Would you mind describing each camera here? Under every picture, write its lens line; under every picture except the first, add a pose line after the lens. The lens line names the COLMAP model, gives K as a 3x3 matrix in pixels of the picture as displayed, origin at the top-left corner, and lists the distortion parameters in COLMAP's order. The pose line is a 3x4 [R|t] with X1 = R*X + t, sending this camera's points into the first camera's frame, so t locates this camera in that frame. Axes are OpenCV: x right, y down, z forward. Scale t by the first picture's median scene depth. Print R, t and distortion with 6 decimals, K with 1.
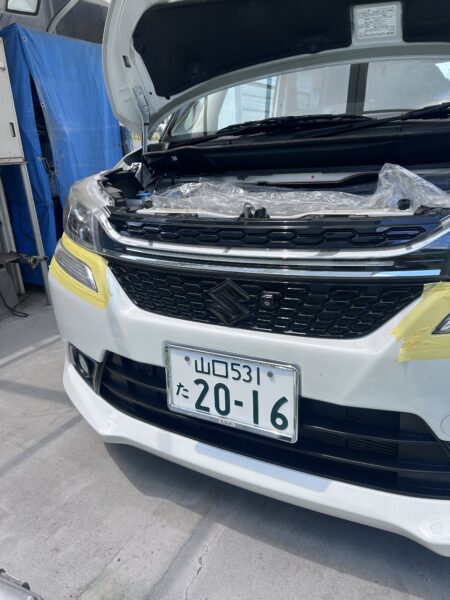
lens RADIAL K [[437.8, 0, 224.3], [0, 437.8, 302.4], [0, 0, 1]] dist [-0.003282, 0.001720]
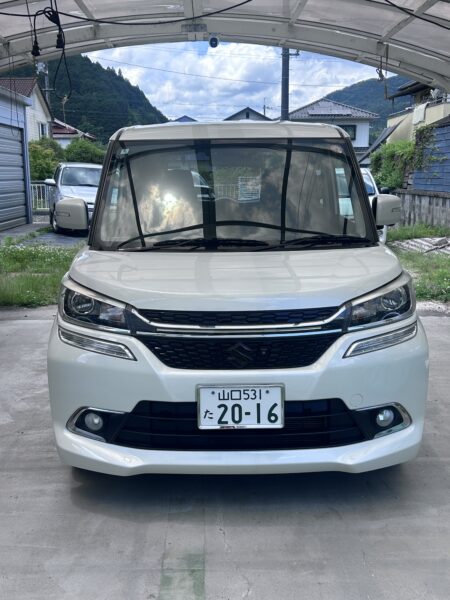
lens RADIAL K [[664.1, 0, 225.0], [0, 664.1, 299.6], [0, 0, 1]] dist [-0.023618, 0.000000]
pose [[0.856944, -0.034249, 0.514271, -1.368090], [0.113168, 0.985944, -0.122914, 0.098037], [-0.502832, 0.163529, 0.848774, -1.245189]]
